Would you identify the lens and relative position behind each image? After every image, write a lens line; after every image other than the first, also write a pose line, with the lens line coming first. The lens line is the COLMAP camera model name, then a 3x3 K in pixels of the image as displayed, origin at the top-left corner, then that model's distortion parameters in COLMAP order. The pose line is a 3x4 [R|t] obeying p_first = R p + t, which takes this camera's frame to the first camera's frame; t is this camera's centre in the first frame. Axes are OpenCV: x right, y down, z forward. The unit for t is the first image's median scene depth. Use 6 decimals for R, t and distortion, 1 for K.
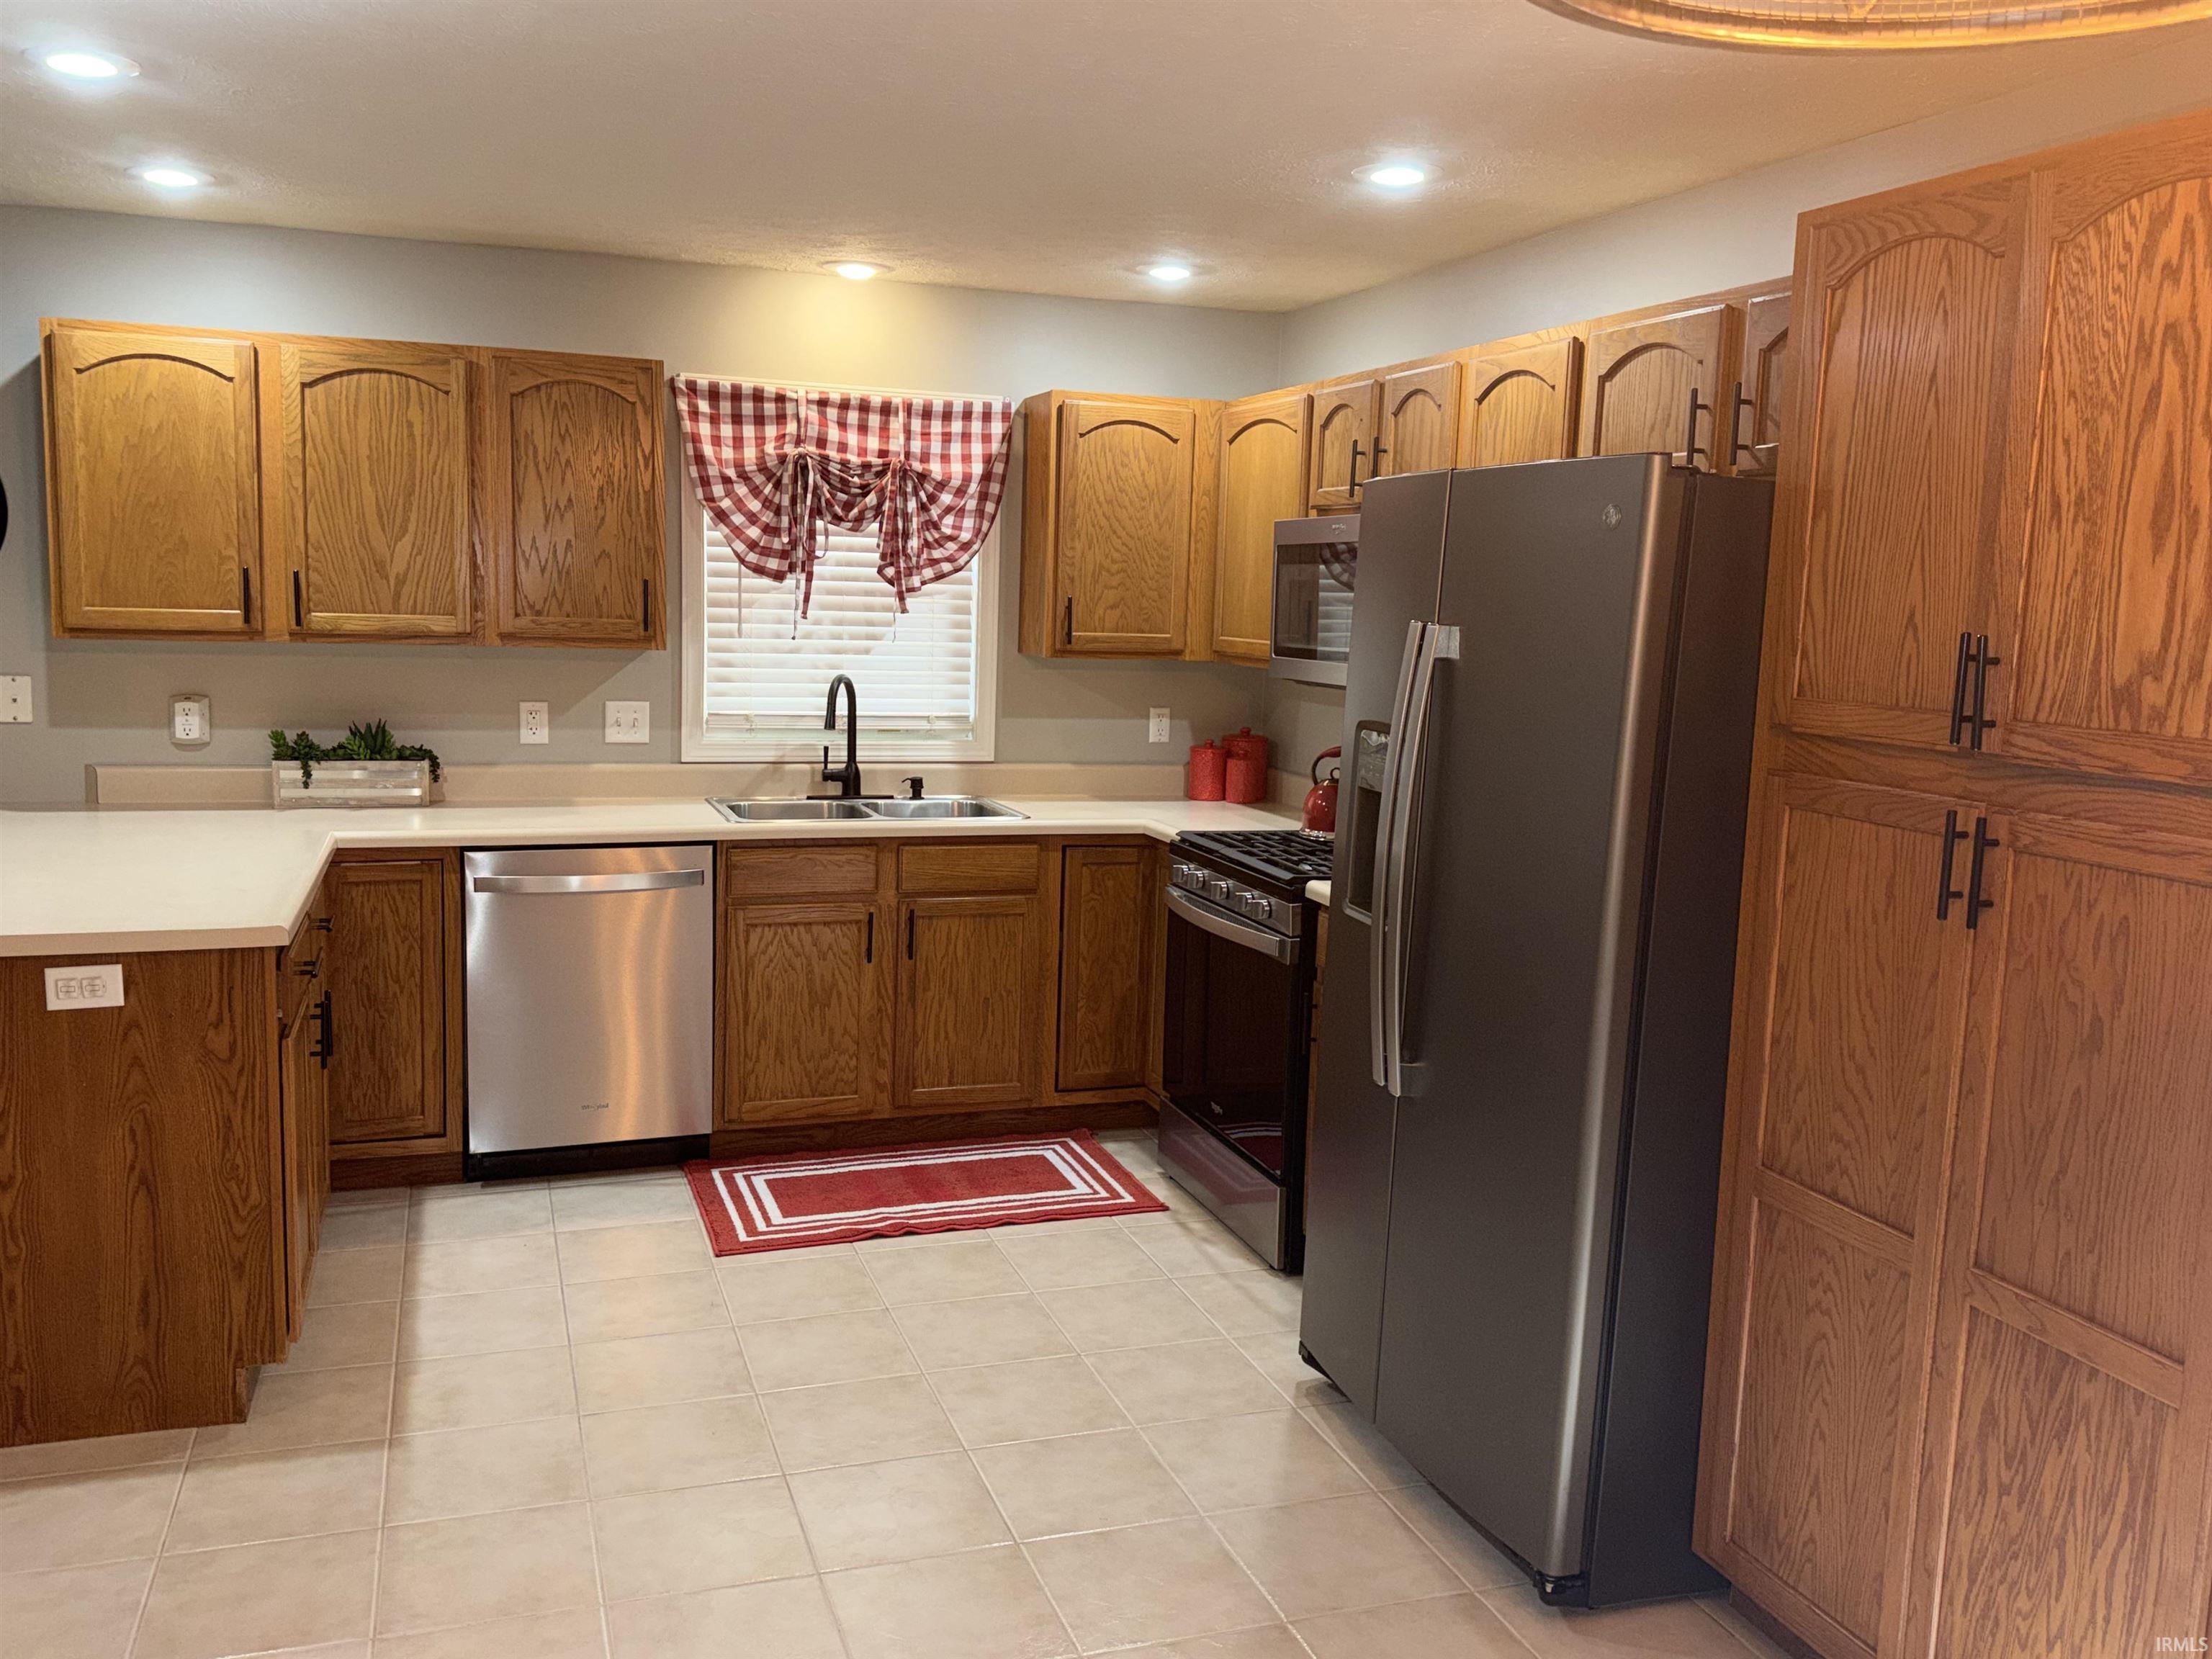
lens RADIAL K [[1913.8, 0, 1103.8], [0, 1913.8, 822.4], [0, 0, 1]] dist [-0.005016, -0.016199]
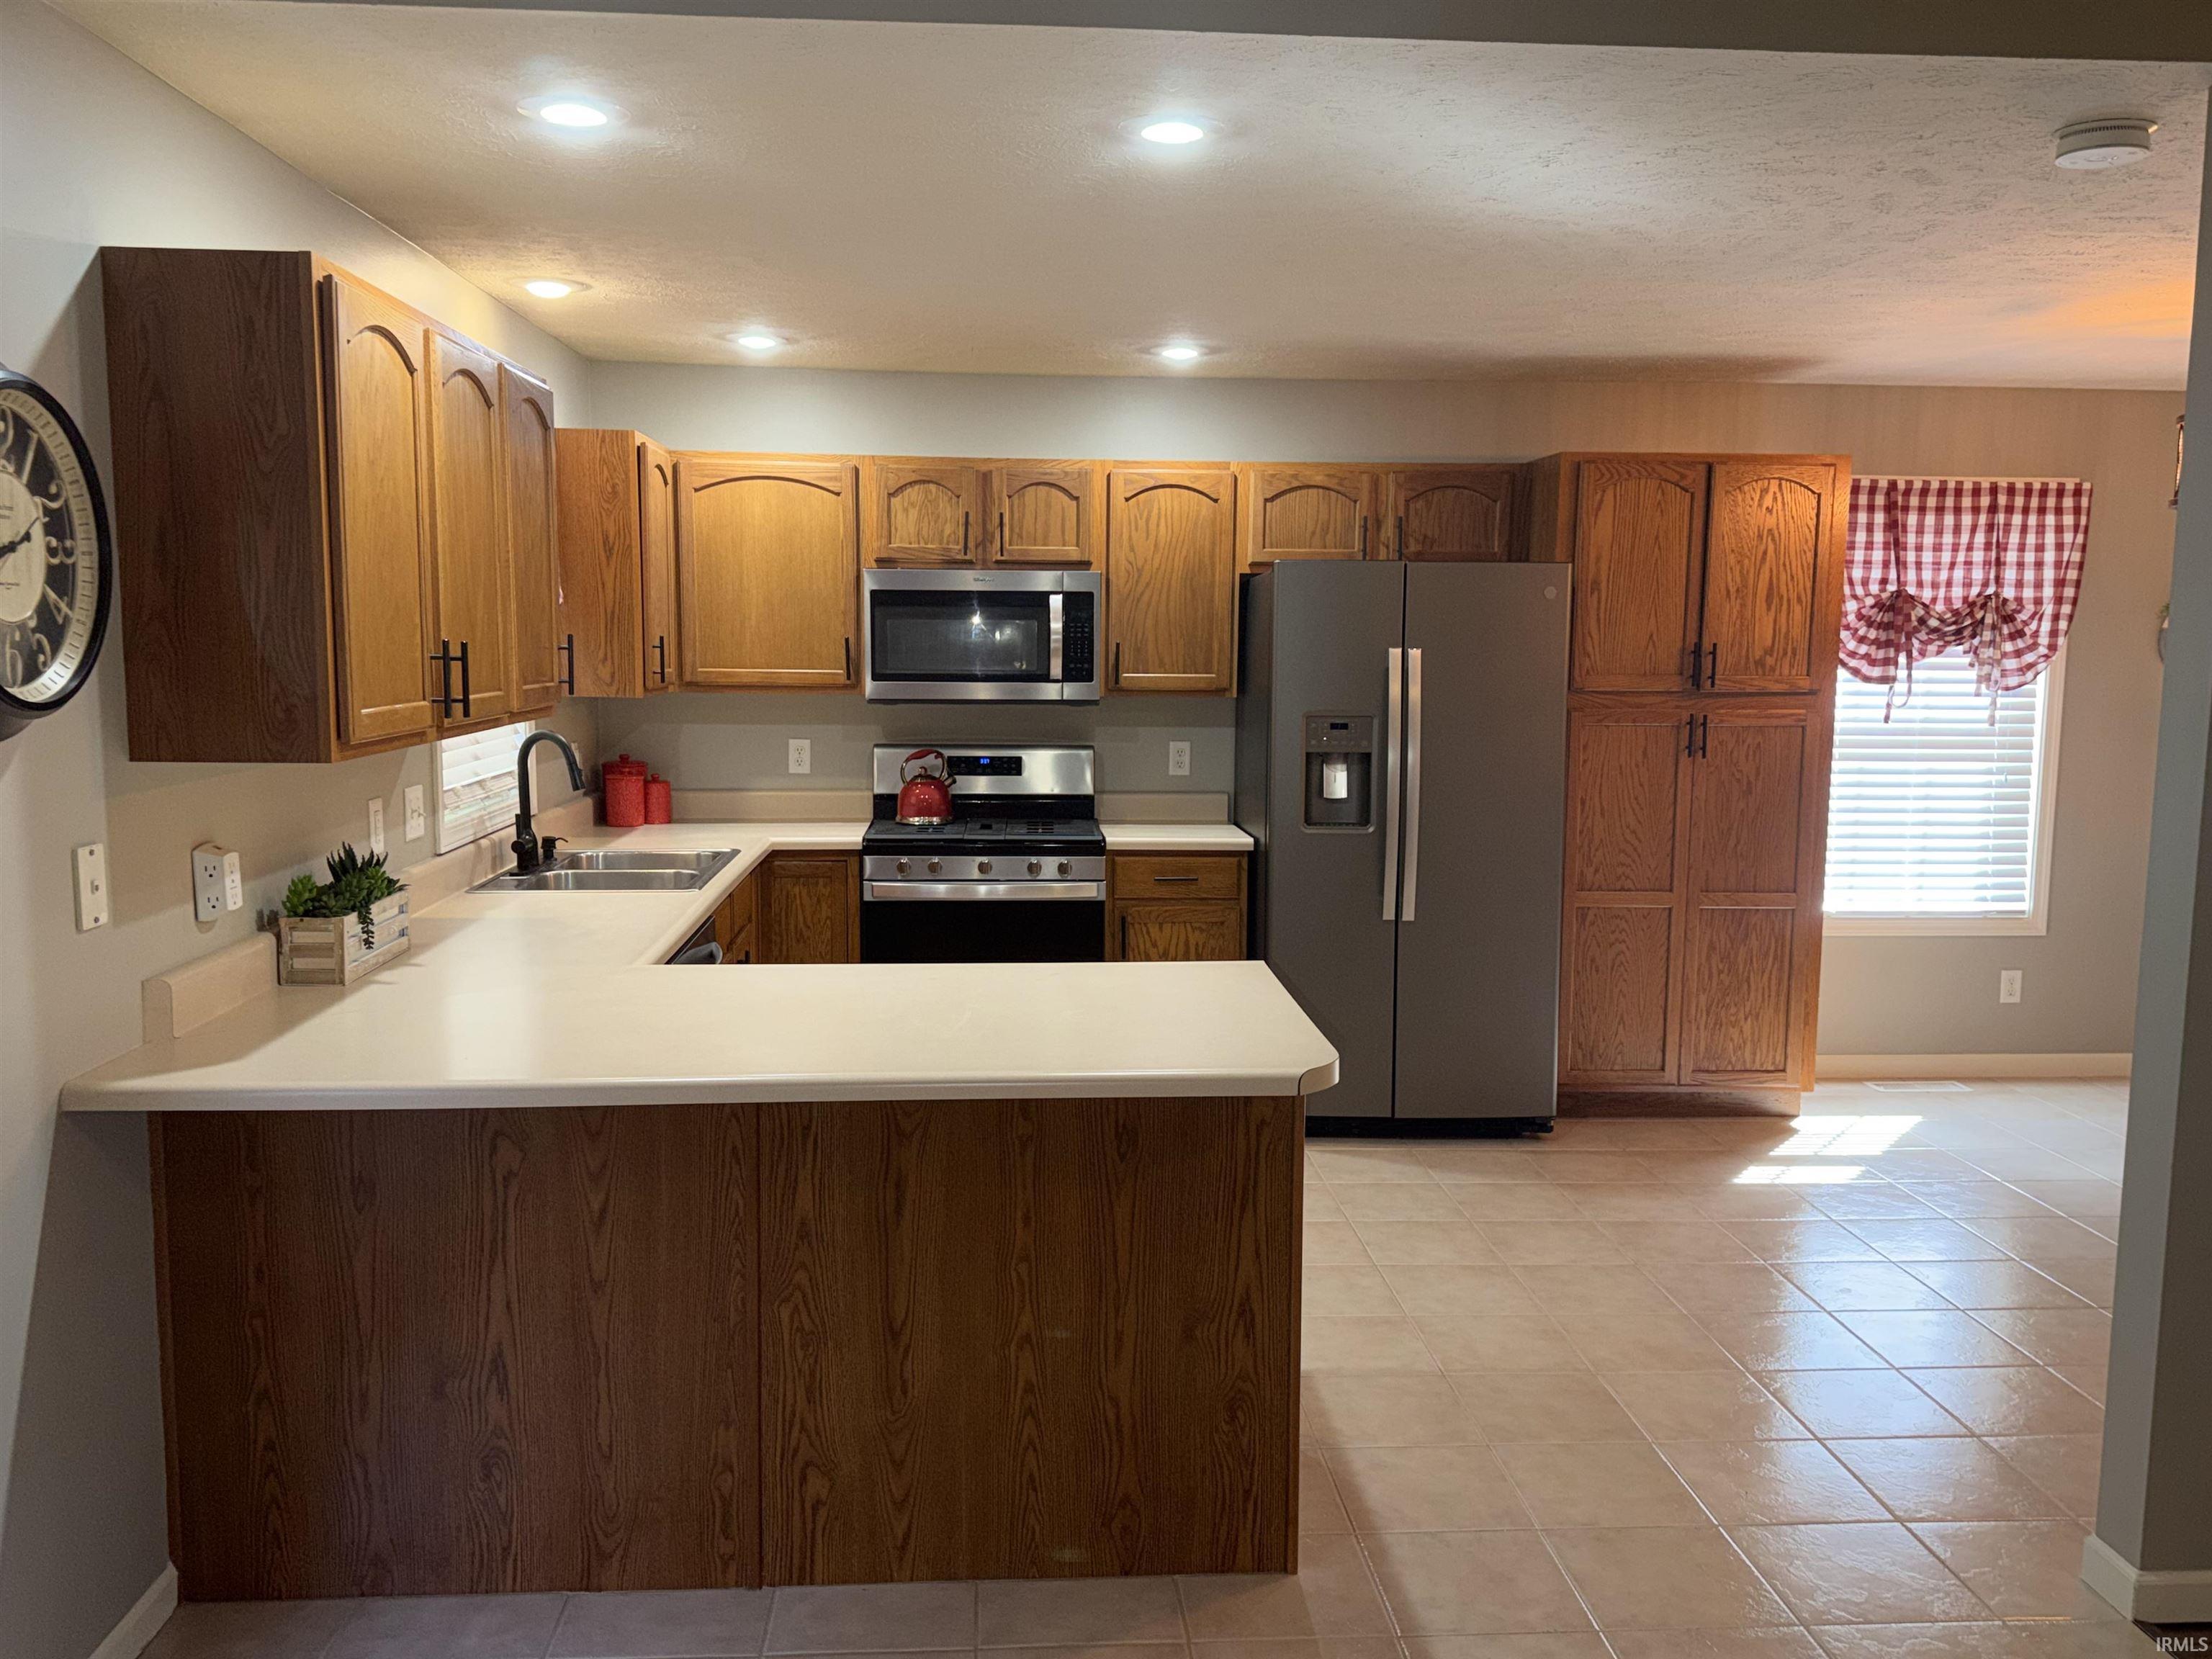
lens RADIAL K [[1913.8, 0, 1101.2], [0, 1913.8, 836.6], [0, 0, 1]] dist [-0.005016, -0.016199]
pose [[0.254539, -0.165360, 0.952820, -2.242350], [0.123061, 0.982801, 0.137688, -0.298662], [-0.959201, 0.082208, 0.270511, 1.120565]]
